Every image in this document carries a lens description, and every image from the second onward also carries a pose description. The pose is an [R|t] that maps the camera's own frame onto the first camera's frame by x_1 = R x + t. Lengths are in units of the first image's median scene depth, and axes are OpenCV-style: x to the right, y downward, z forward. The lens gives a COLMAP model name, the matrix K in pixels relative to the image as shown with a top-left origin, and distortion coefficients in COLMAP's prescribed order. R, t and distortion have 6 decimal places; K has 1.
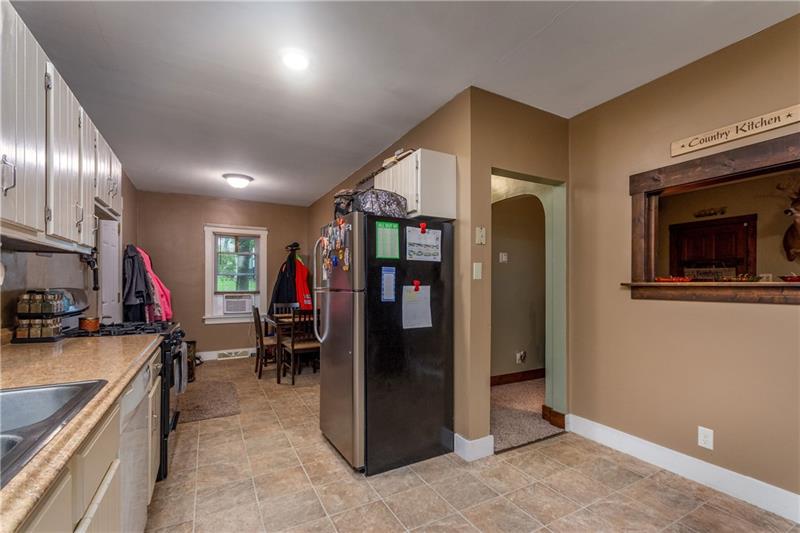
lens RADIAL K [[361.0, 0, 420.4], [0, 361.0, 288.7], [0, 0, 1]] dist [-0.000276, -0.000180]
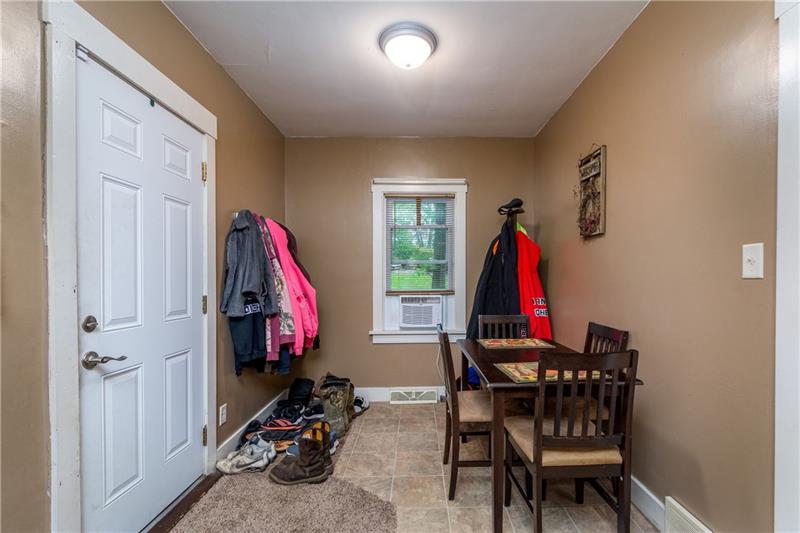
lens RADIAL K [[361.0, 0, 418.9], [0, 361.0, 283.3], [0, 0, 1]] dist [-0.000276, -0.000180]
pose [[0.866422, -0.000257, -0.499313, -0.220626], [-0.000550, 0.999999, -0.001468, -0.003869], [0.499313, 0.001546, 0.866421, 0.506032]]
